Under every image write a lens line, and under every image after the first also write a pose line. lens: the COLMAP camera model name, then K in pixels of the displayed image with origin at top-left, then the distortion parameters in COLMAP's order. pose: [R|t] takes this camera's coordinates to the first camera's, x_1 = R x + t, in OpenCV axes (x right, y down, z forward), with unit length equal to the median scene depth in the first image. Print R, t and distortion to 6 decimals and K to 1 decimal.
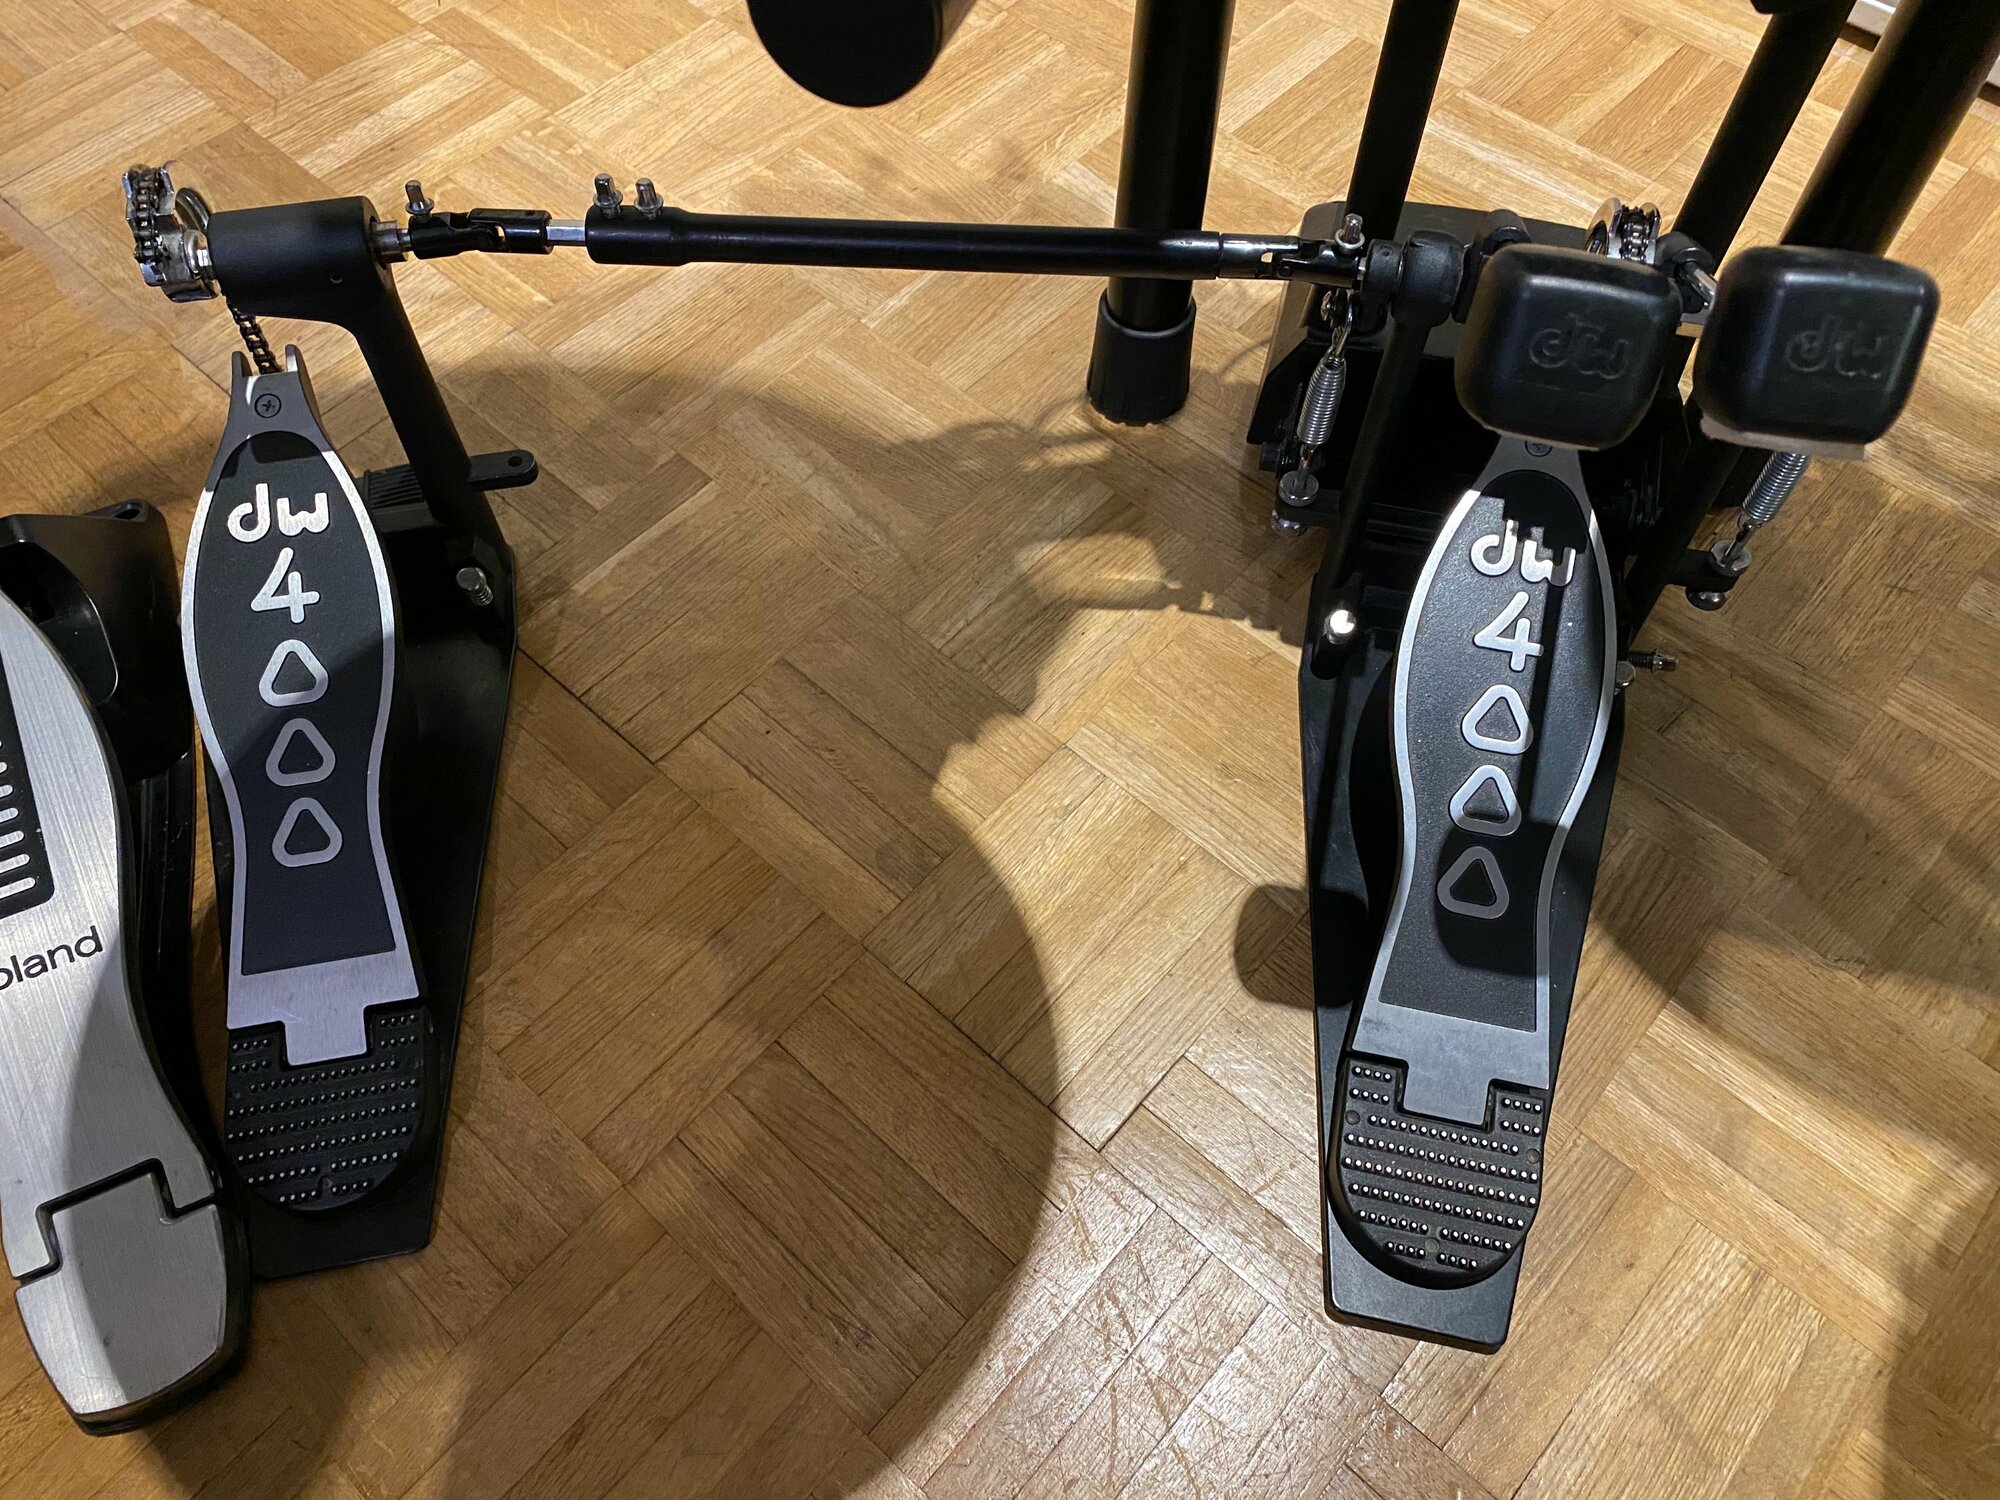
lens RADIAL K [[1540.1, 0, 998.5], [0, 1540.1, 755.1], [0, 0, 1]] dist [0.014161, 0.001030]
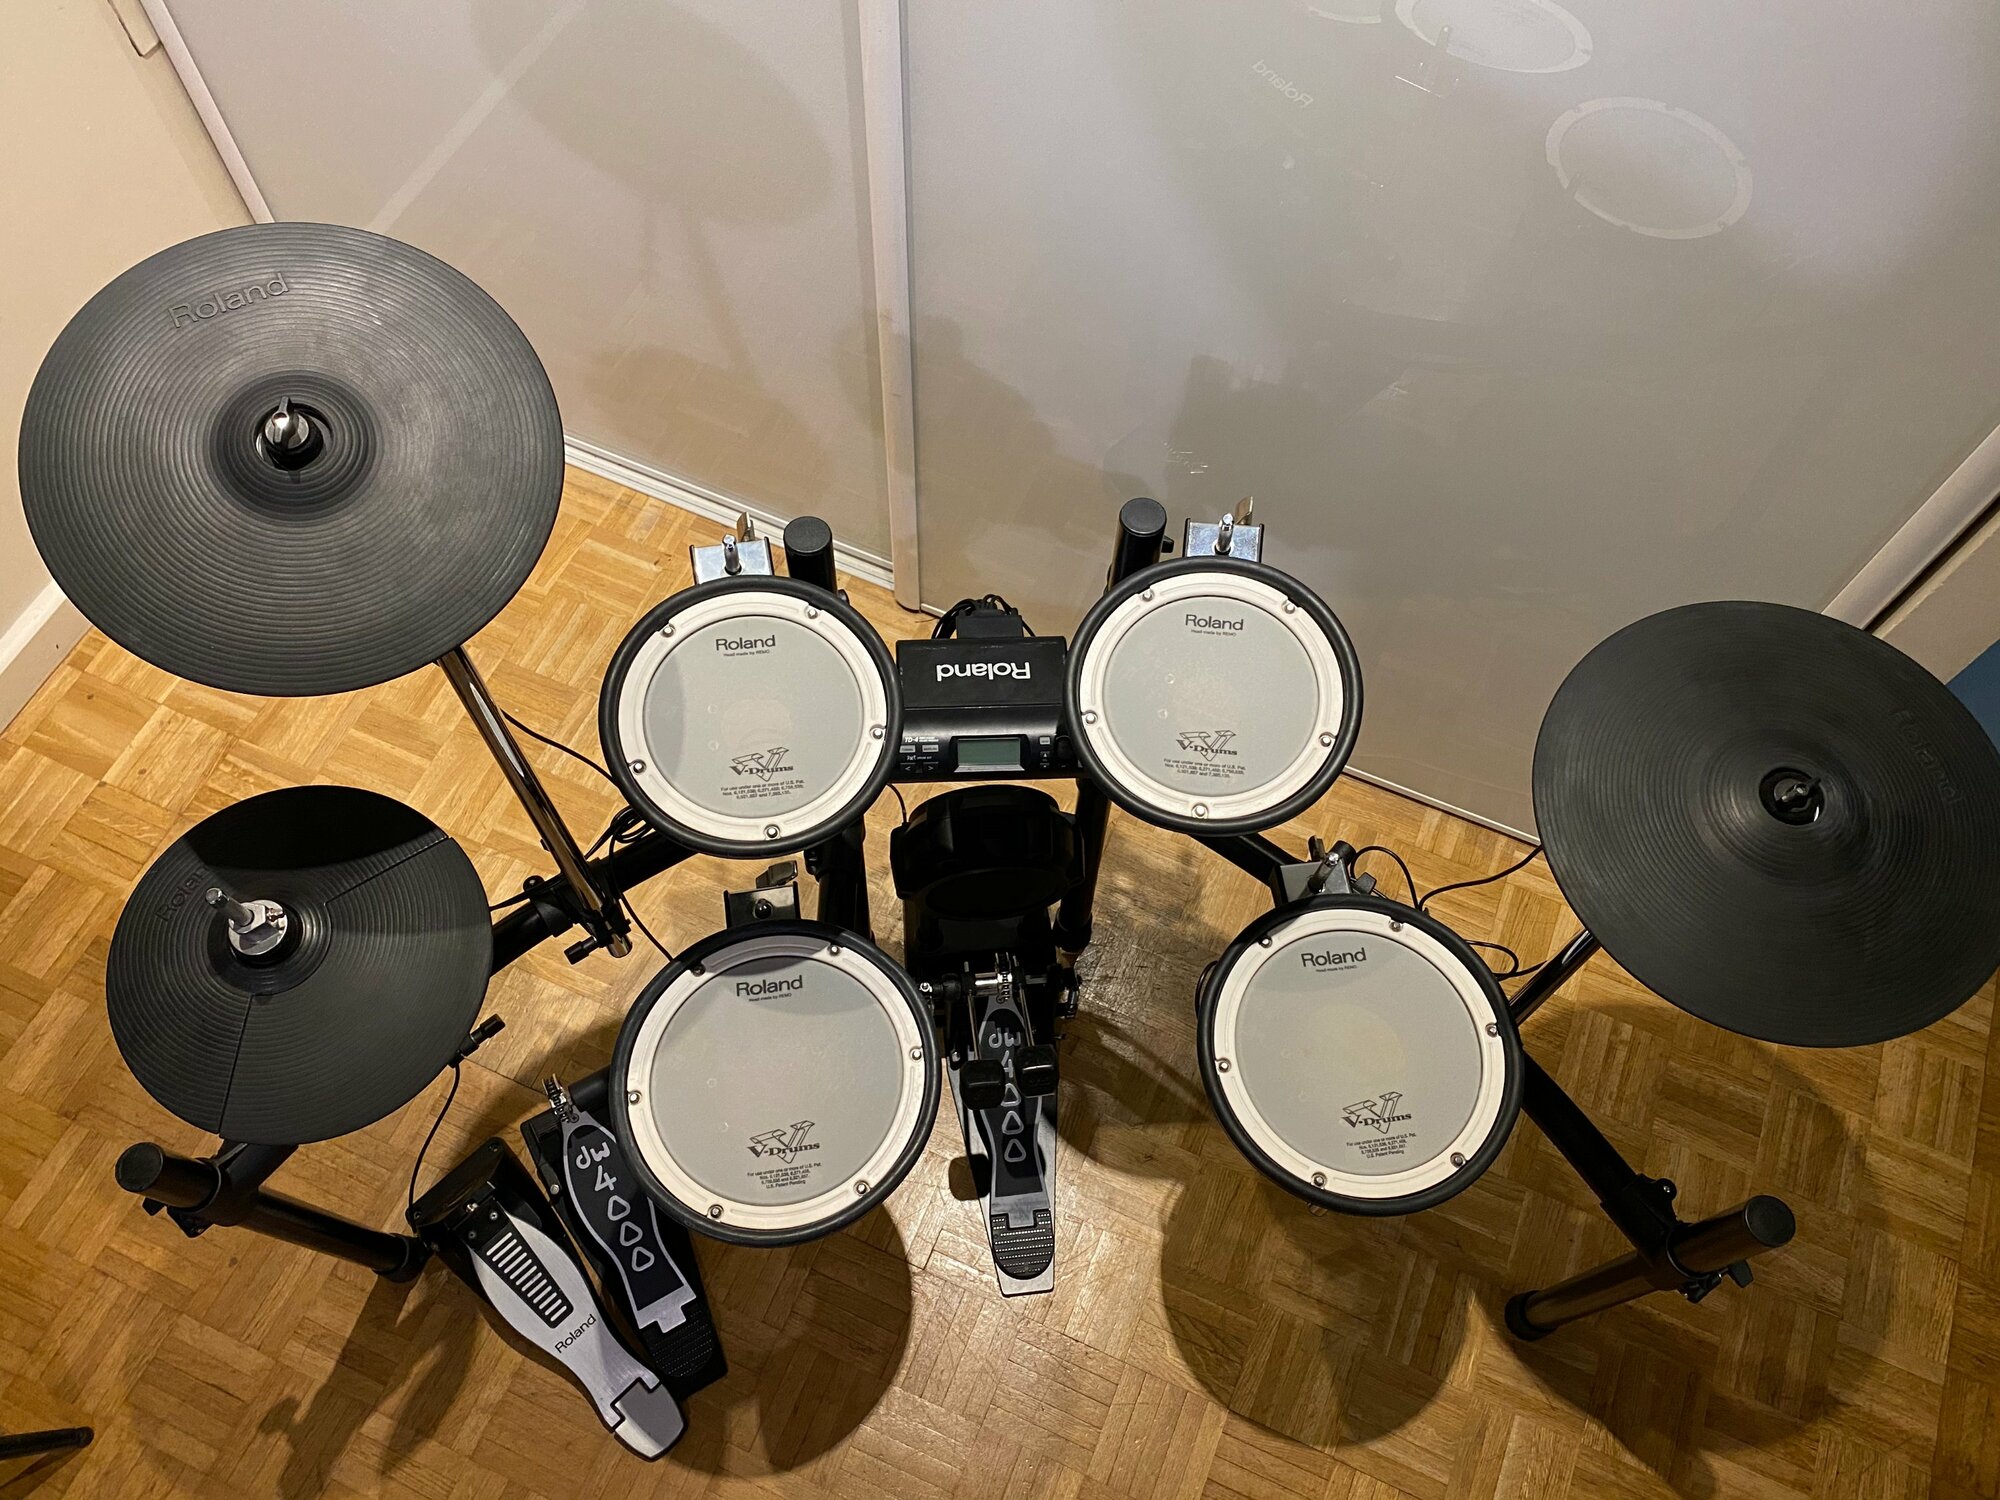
lens RADIAL K [[1540.1, 0, 994.5], [0, 1540.1, 746.5], [0, 0, 1]] dist [0.014161, 0.001030]
pose [[0.945275, -0.274687, 0.176073, -0.057621], [0.257931, 0.959612, 0.112322, -1.059728], [-0.199815, -0.060761, 0.977948, -1.995502]]
